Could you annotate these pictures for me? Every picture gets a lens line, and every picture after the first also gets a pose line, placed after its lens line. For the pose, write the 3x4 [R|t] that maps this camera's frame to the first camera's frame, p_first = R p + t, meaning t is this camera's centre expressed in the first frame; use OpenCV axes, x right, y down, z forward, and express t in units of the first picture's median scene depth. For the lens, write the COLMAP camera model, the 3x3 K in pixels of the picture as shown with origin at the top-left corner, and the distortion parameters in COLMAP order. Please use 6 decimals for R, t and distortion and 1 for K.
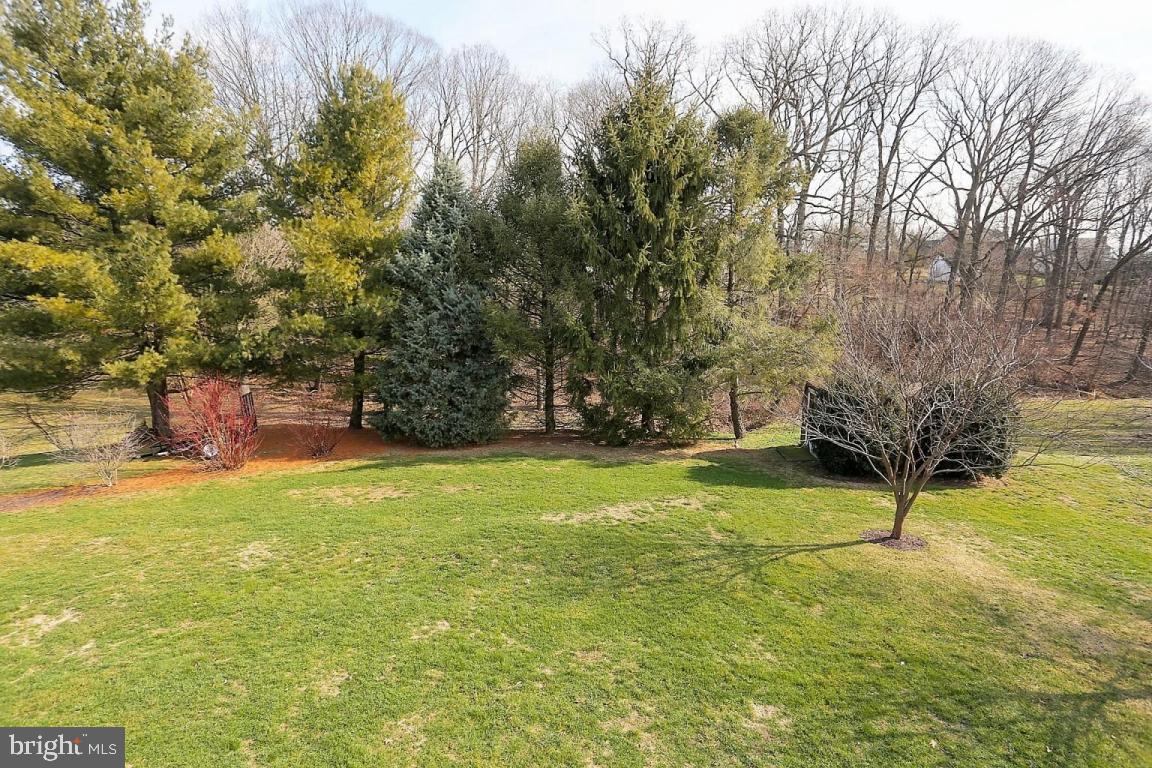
lens RADIAL K [[571.2, 0, 573.9], [0, 571.2, 378.7], [0, 0, 1]] dist [-0.061077, 0.019145]
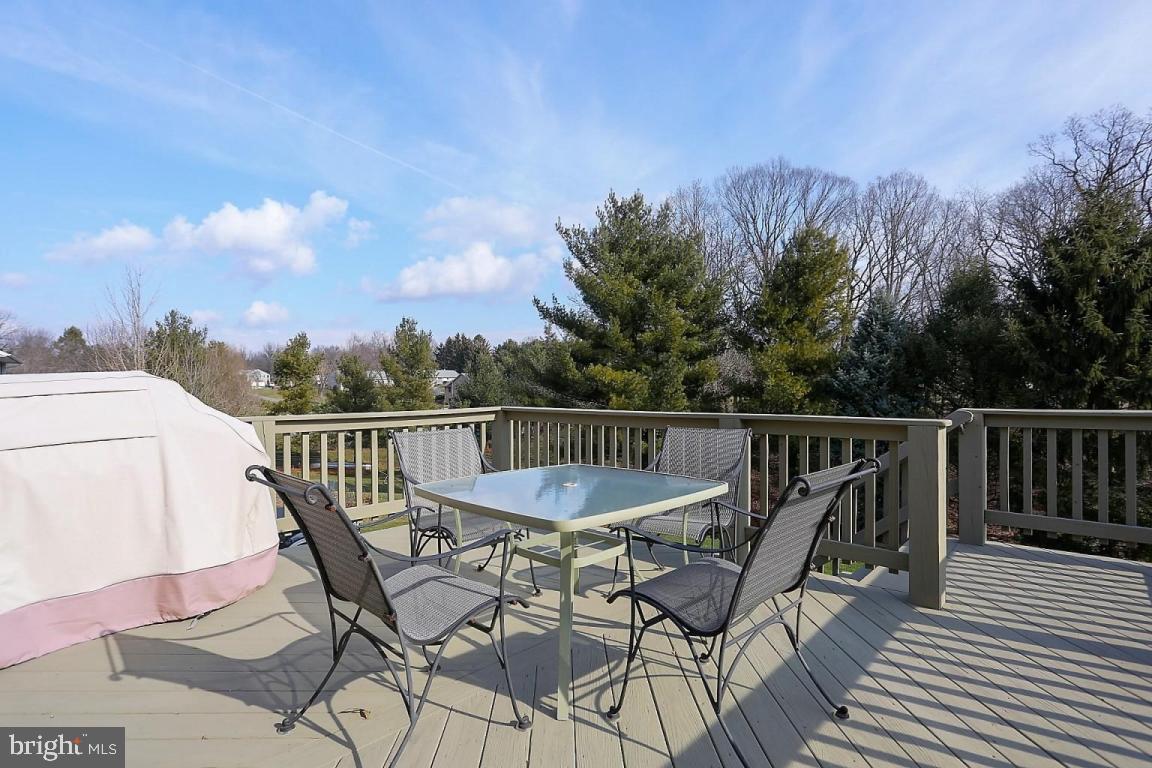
lens RADIAL K [[571.2, 0, 574.9], [0, 571.2, 386.6], [0, 0, 1]] dist [-0.061077, 0.019145]
pose [[0.789870, 0.004755, -0.613256, -0.008880], [-0.122584, 0.981014, -0.150281, 0.065490], [0.600898, 0.193878, 0.775457, -0.278529]]
